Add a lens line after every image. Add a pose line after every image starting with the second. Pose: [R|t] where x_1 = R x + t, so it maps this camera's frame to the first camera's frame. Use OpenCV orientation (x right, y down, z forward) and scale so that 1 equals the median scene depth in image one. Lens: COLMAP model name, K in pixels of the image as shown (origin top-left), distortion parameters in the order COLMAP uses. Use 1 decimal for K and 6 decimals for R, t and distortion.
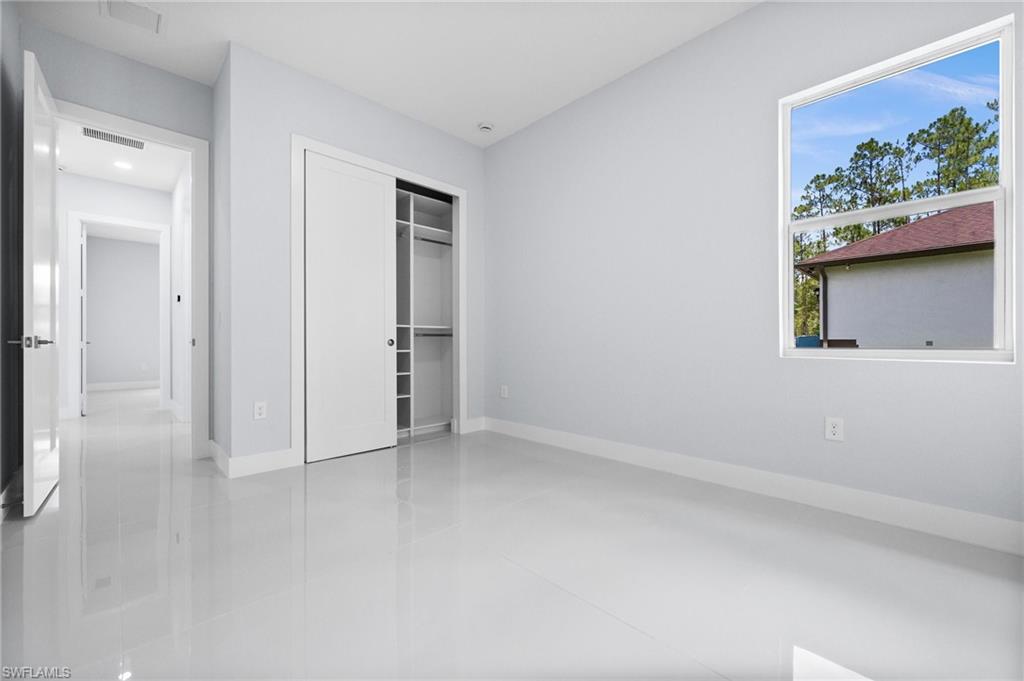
lens RADIAL K [[405.8, 0, 510.8], [0, 405.8, 337.3], [0, 0, 1]] dist [-0.000335, -0.000148]
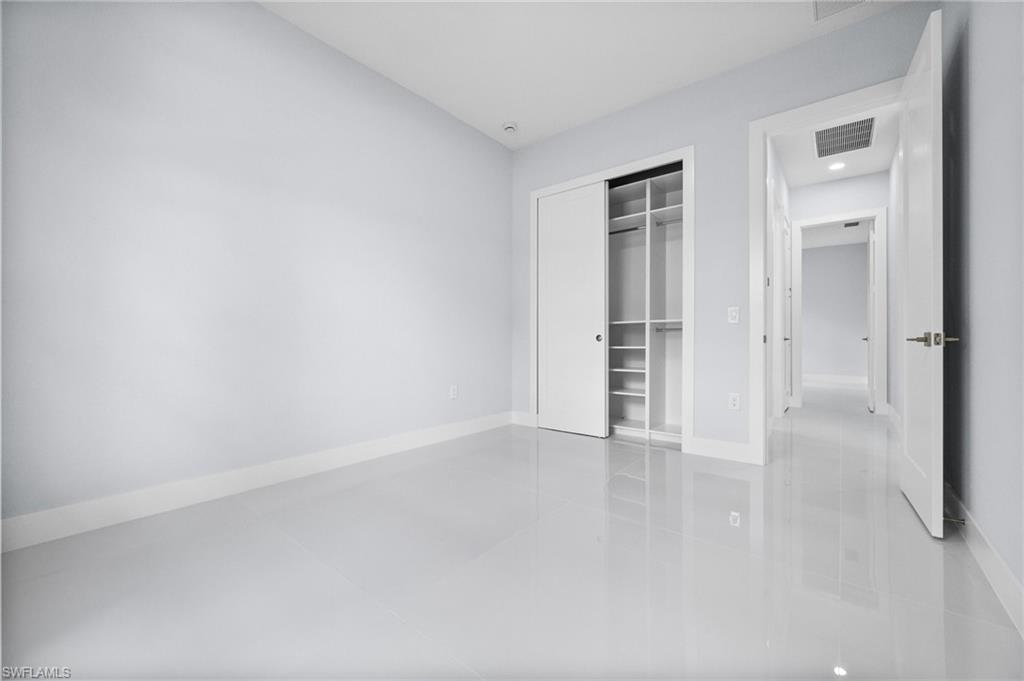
lens RADIAL K [[405.8, 0, 510.8], [0, 405.8, 337.3], [0, 0, 1]] dist [-0.000335, -0.000148]
pose [[0.093814, -0.000423, -0.995590, 0.666273], [0.007179, 0.999974, 0.000251, 0.006787], [0.995564, -0.007171, 0.093815, 0.598950]]
